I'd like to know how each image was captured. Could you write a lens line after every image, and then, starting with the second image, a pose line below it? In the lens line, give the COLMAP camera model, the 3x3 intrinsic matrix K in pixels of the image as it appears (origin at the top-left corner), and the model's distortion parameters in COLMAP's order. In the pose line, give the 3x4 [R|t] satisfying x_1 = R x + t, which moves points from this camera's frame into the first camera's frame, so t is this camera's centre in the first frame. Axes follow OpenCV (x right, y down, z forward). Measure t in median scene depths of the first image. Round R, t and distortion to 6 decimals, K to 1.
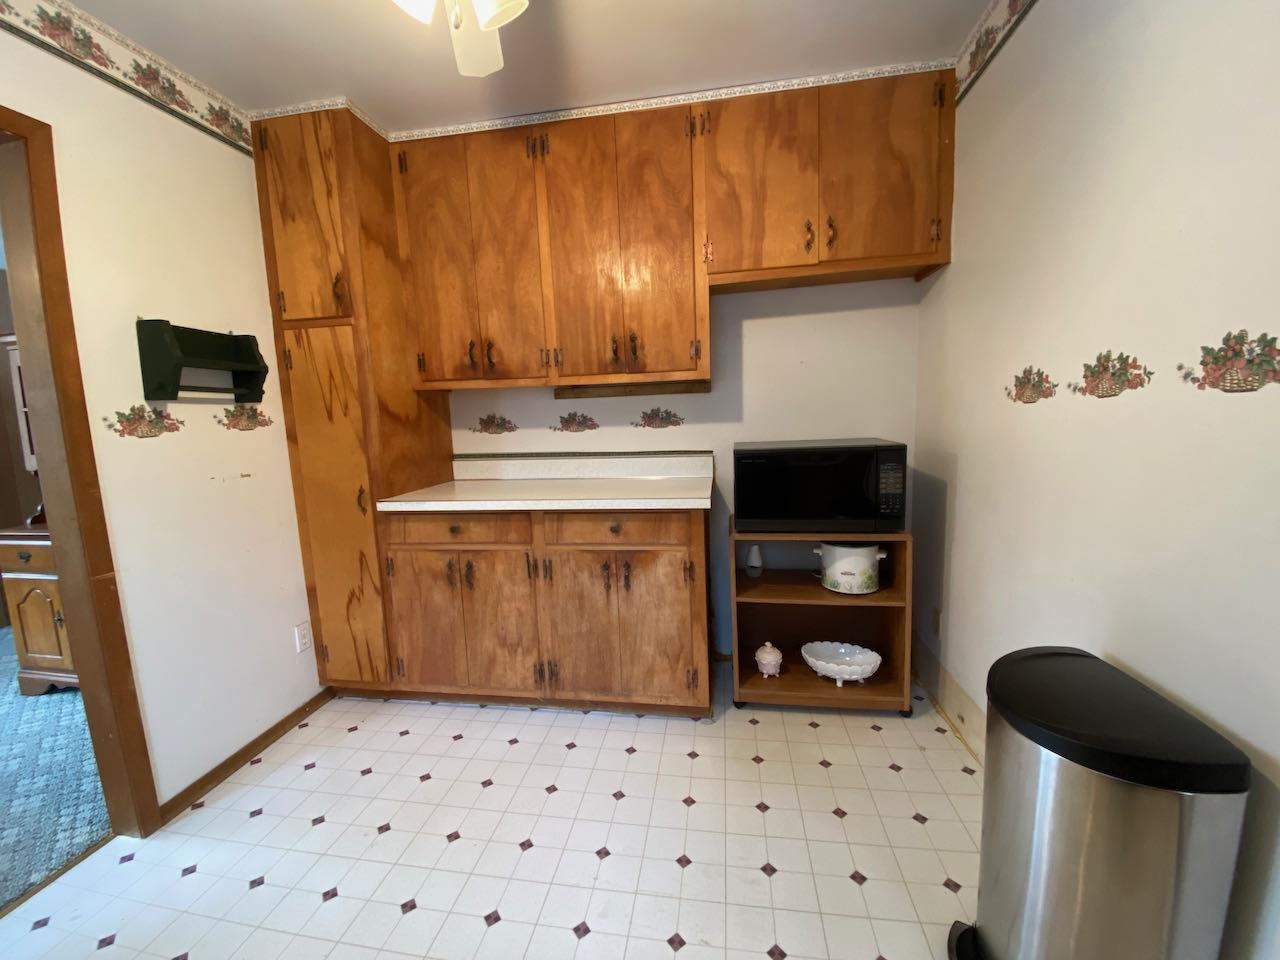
lens RADIAL K [[515.6, 0, 640.0], [0, 515.6, 480.0], [0, 0, 1]] dist [0.046580, -0.030212]
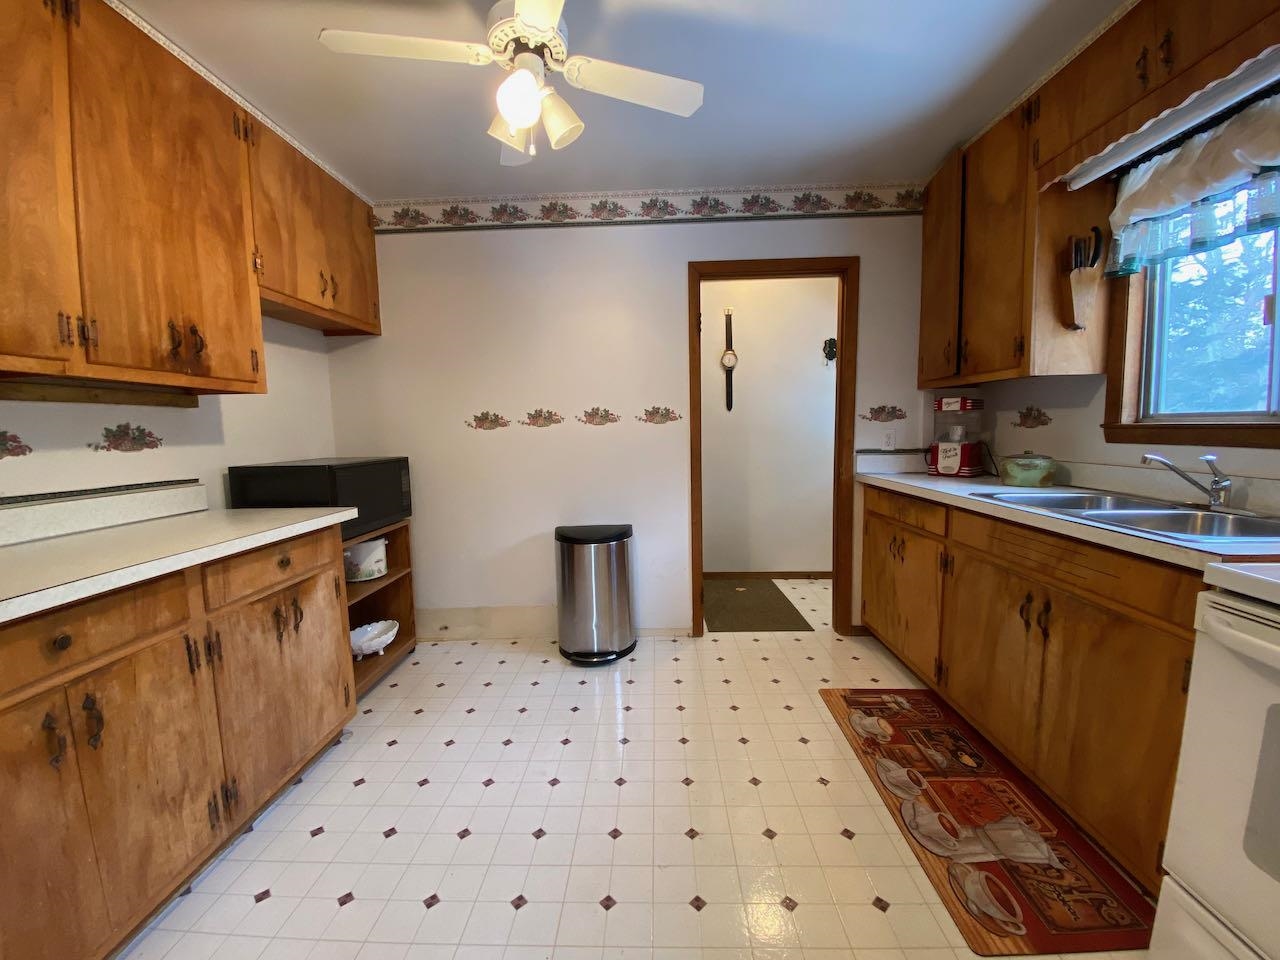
lens RADIAL K [[515.6, 0, 640.0], [0, 515.6, 480.0], [0, 0, 1]] dist [0.046580, -0.030212]
pose [[-0.122395, -0.056569, 0.990868, -0.918147], [0.152641, 0.985423, 0.075113, -0.012278], [-0.980673, 0.160440, -0.111976, 0.484758]]
